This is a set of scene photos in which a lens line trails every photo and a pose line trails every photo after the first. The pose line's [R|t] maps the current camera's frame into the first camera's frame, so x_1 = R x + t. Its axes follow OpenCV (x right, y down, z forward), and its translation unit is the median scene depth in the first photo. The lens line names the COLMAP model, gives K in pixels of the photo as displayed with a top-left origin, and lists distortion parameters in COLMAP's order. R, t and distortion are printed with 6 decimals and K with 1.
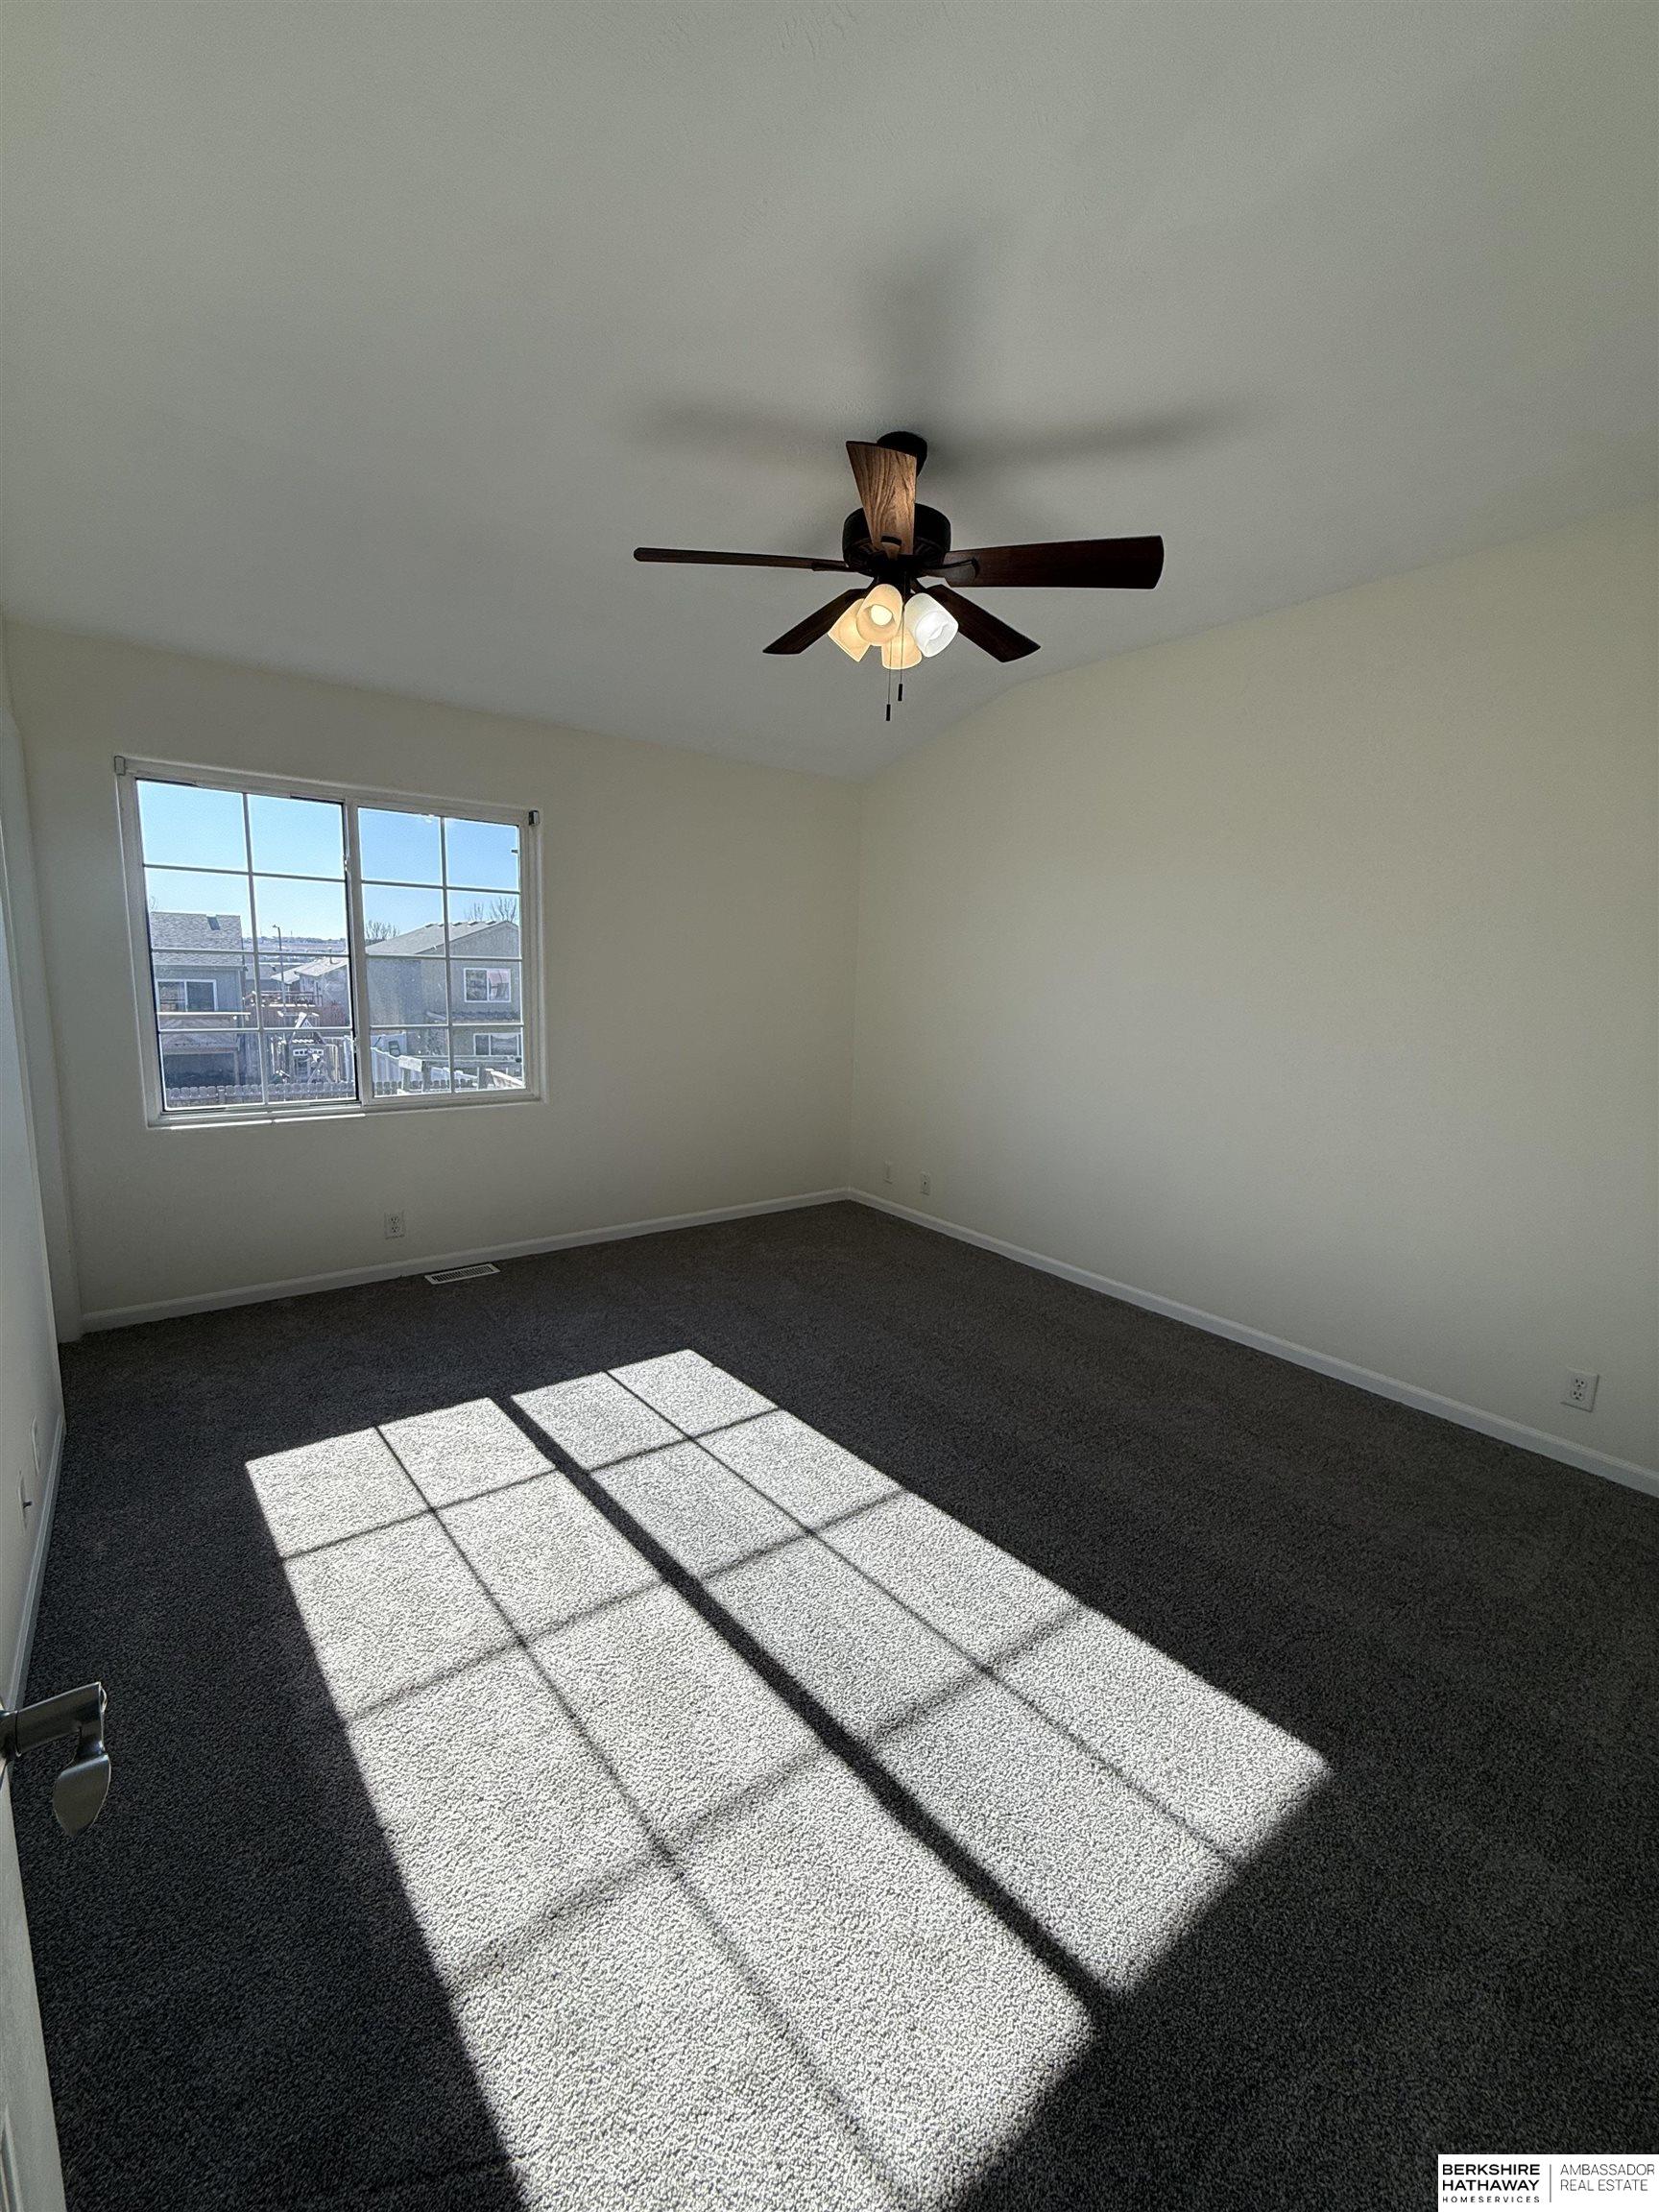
lens RADIAL K [[881.1, 0, 843.1], [0, 881.1, 1120.4], [0, 0, 1]] dist [-0.007882, 0.000951]
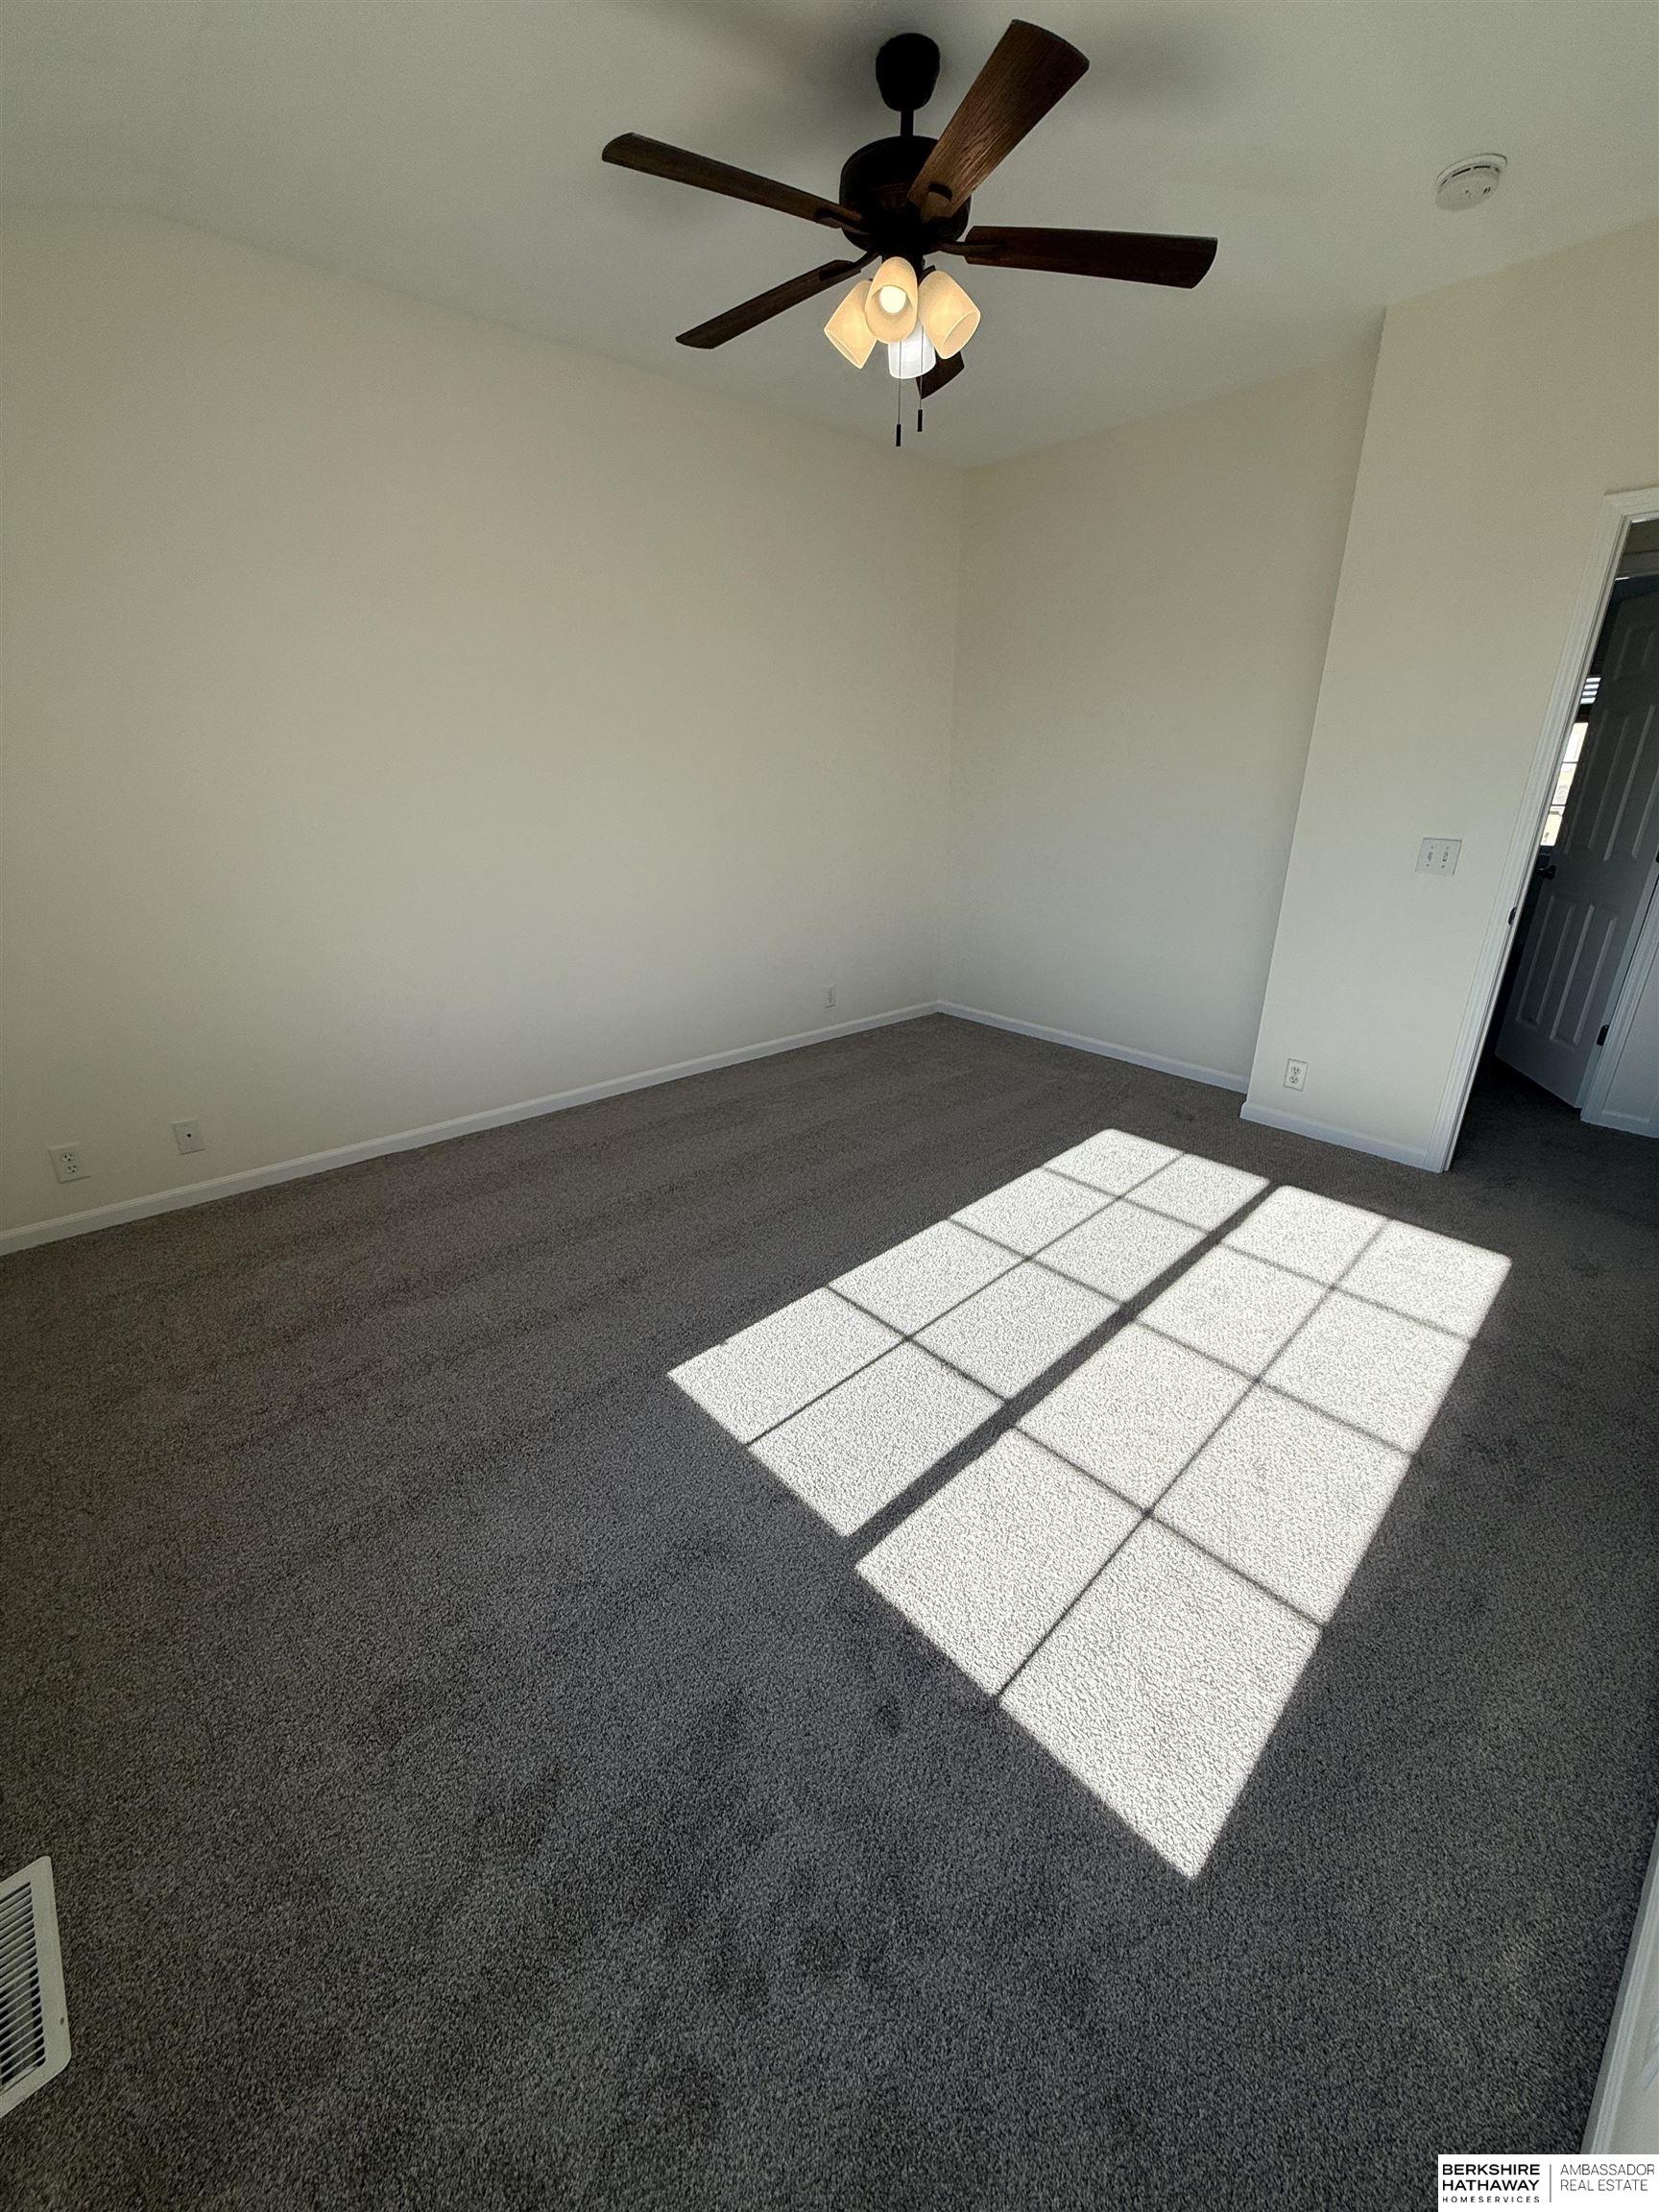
lens RADIAL K [[881.1, 0, 848.7], [0, 881.1, 1094.5], [0, 0, 1]] dist [-0.007882, 0.000951]
pose [[-0.070551, -0.382225, 0.921372, -0.937373], [0.175143, 0.904578, 0.388669, -0.207040], [-0.982012, 0.188793, 0.003125, 1.098566]]
